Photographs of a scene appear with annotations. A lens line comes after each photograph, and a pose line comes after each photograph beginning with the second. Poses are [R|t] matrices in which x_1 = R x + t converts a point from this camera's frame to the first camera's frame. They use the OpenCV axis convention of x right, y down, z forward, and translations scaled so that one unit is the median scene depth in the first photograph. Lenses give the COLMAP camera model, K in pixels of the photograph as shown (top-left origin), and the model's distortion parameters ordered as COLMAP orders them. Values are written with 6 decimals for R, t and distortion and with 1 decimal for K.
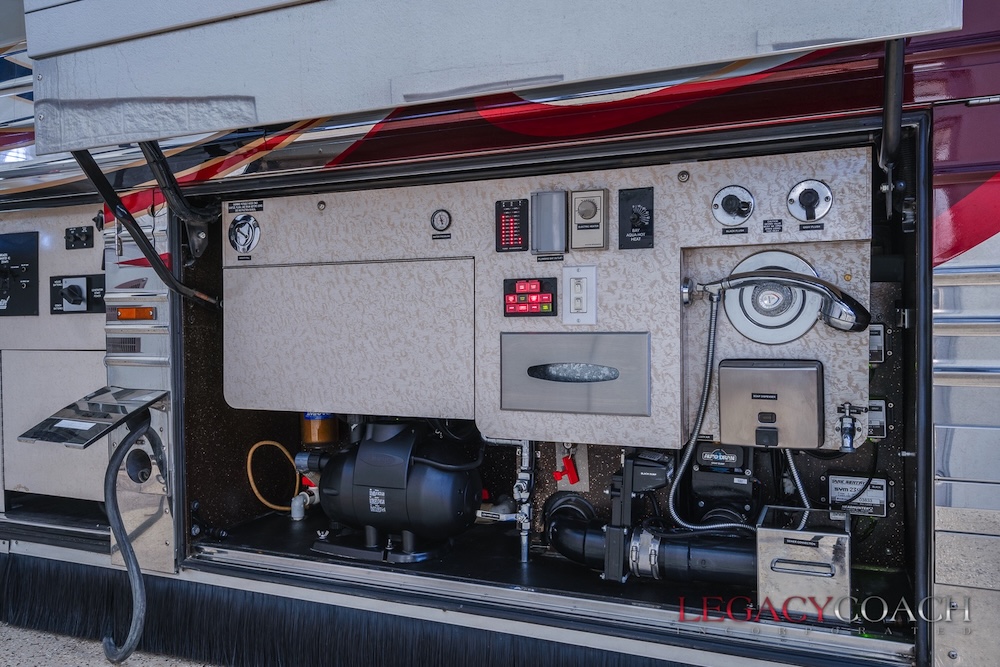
lens RADIAL K [[785.4, 0, 497.1], [0, 785.4, 338.2], [0, 0, 1]] dist [0.002437, 0.000404]
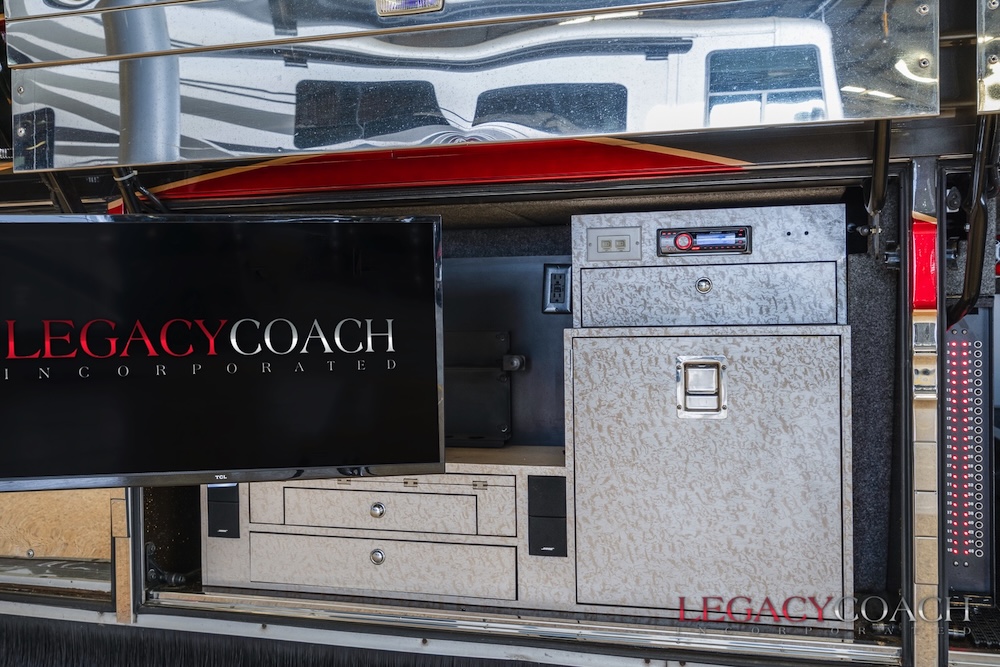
lens RADIAL K [[975.2, 0, 501.6], [0, 975.2, 334.1], [0, 0, 1]] dist [-0.005256, 0.000000]
pose [[0.991803, -0.021423, 0.125967, -0.513423], [0.019218, 0.999641, 0.018693, -0.199277], [-0.126322, -0.016119, 0.991858, -0.058937]]
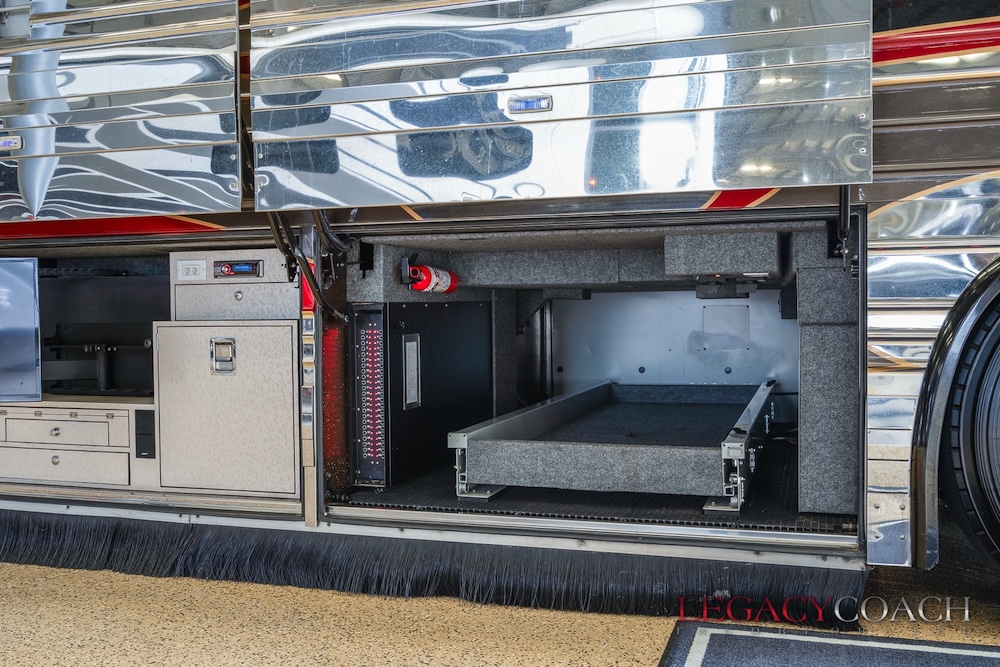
lens RADIAL K [[975.2, 0, 500.7], [0, 975.2, 329.2], [0, 0, 1]] dist [-0.005256, 0.000000]
pose [[0.996442, -0.017297, 0.082486, 0.216502], [0.016026, 0.999743, 0.016048, -0.187858], [-0.082742, -0.014669, 0.996463, -0.883250]]
